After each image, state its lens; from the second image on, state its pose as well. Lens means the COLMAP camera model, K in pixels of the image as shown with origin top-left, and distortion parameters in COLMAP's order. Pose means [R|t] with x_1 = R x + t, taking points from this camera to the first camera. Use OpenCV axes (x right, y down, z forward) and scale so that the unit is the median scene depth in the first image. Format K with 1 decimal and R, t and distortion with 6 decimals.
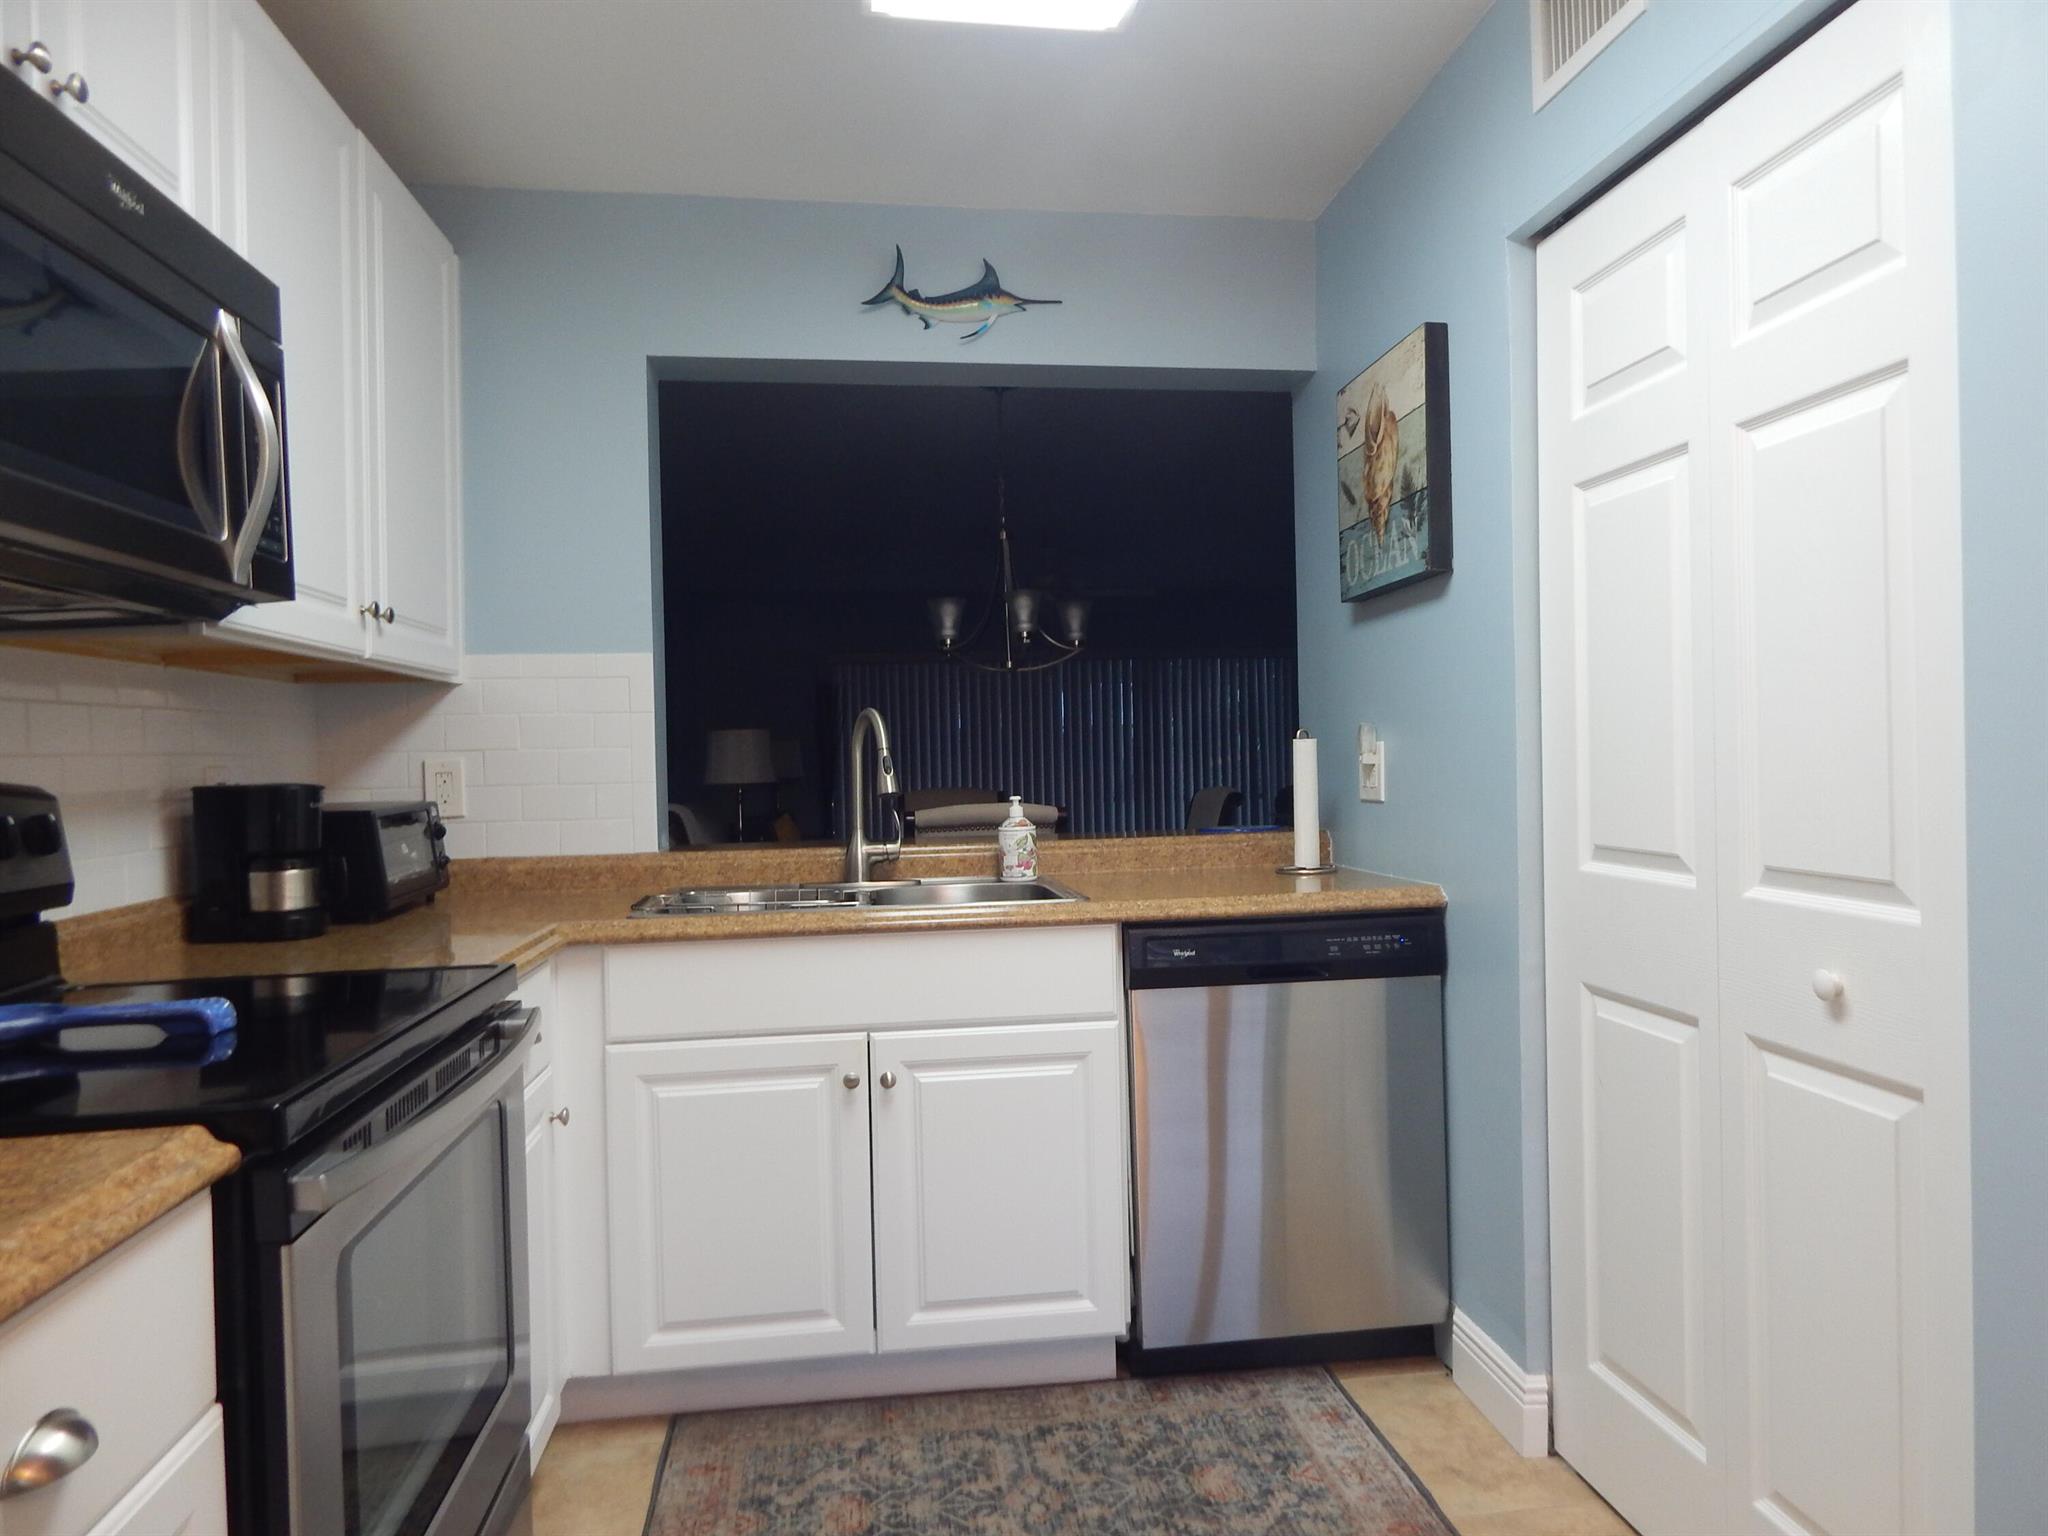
lens RADIAL K [[1347.7, 0, 1037.5], [0, 1347.7, 760.2], [0, 0, 1]] dist [-0.004428, 0.001128]
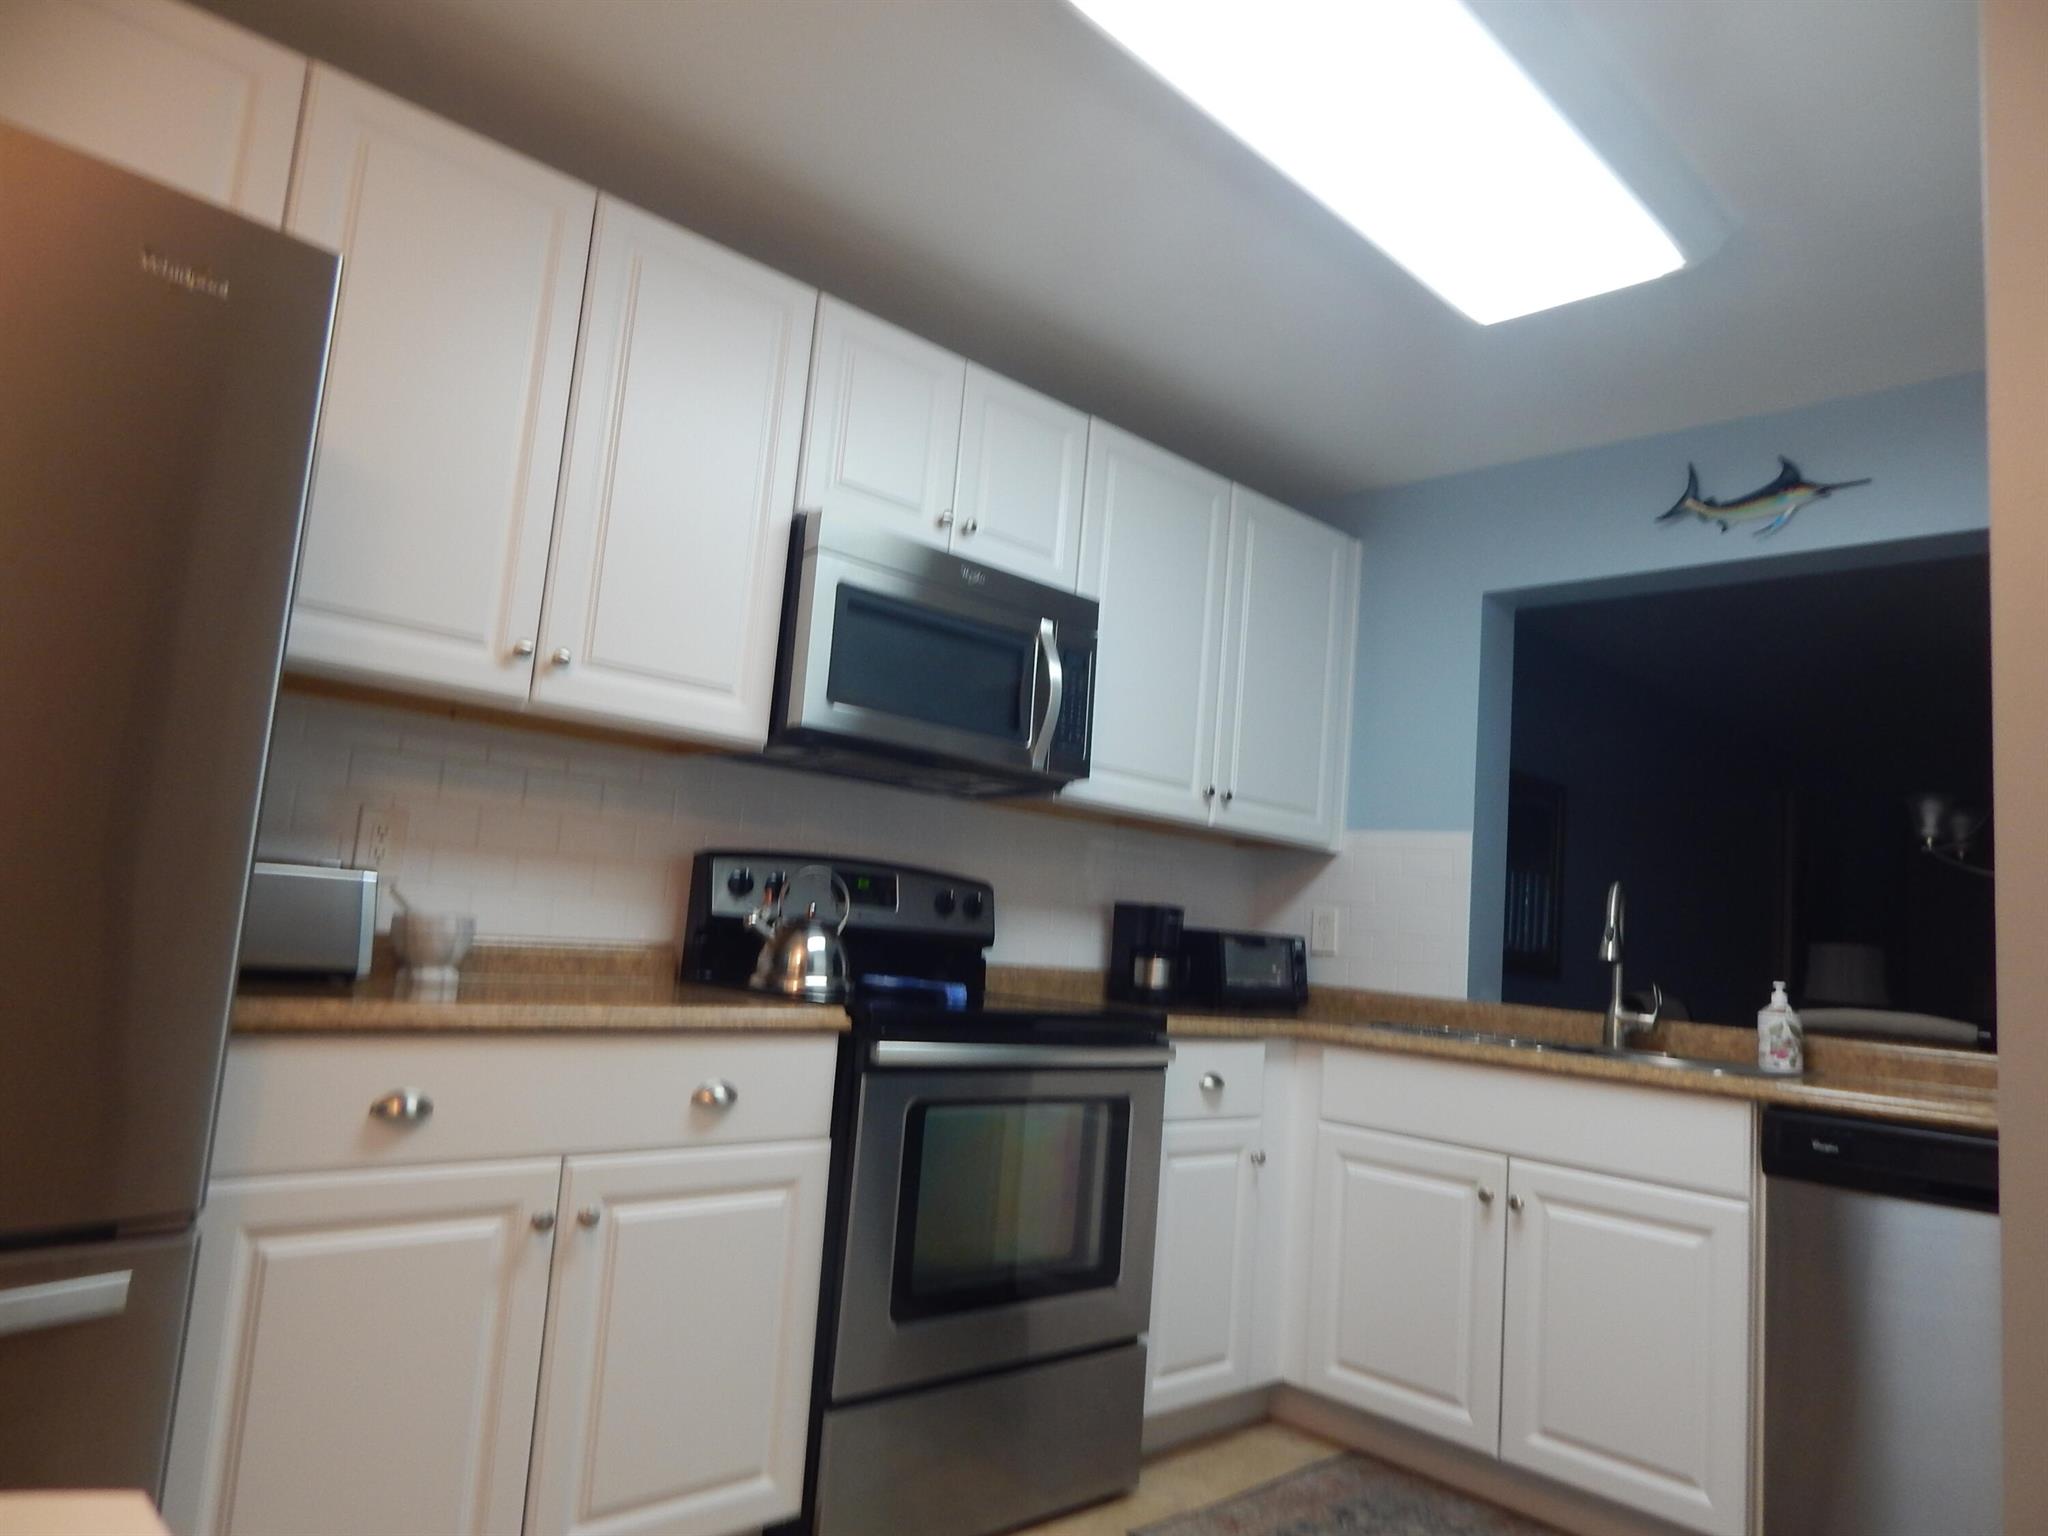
lens RADIAL K [[1347.7, 0, 1024.3], [0, 1347.7, 764.2], [0, 0, 1]] dist [-0.004428, 0.001128]
pose [[0.578691, -0.029344, -0.815019, 0.488975], [-0.103707, 0.988592, -0.109228, 0.034840], [0.808926, 0.147732, 0.569046, -0.019003]]
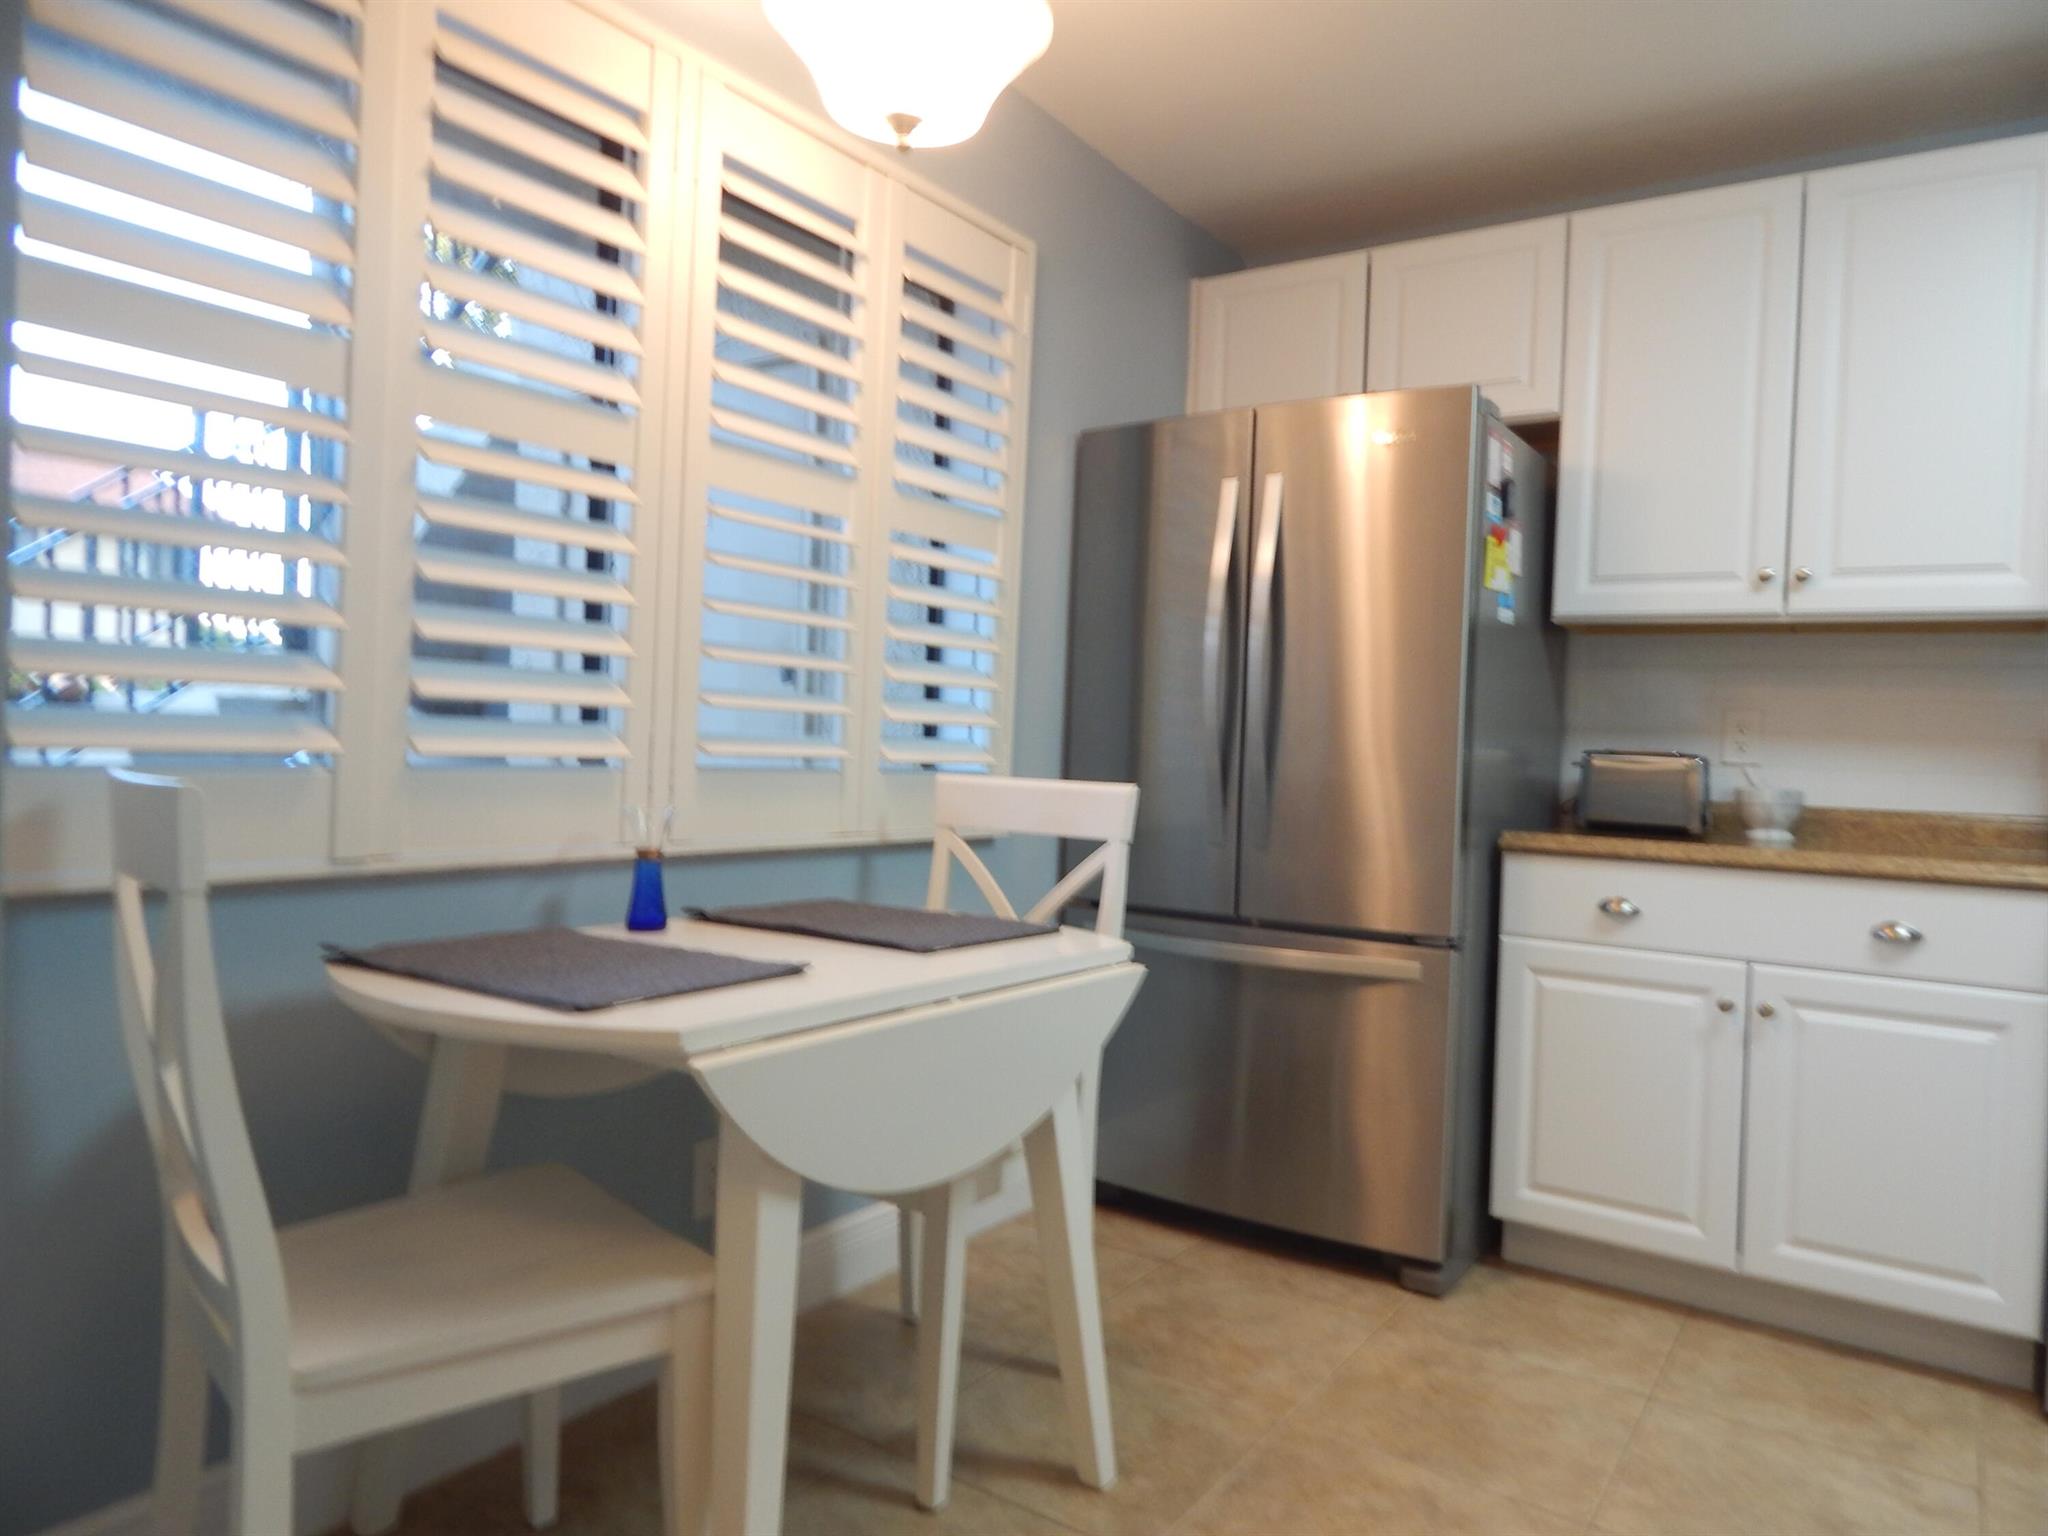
lens RADIAL K [[1347.7, 0, 1032.1], [0, 1347.7, 763.2], [0, 0, 1]] dist [-0.004428, 0.001128]
pose [[-0.689220, 0.027765, -0.724020, 1.116824], [-0.025477, 0.997719, 0.062514, -0.033381], [0.724104, 0.061532, -0.686940, 1.059702]]
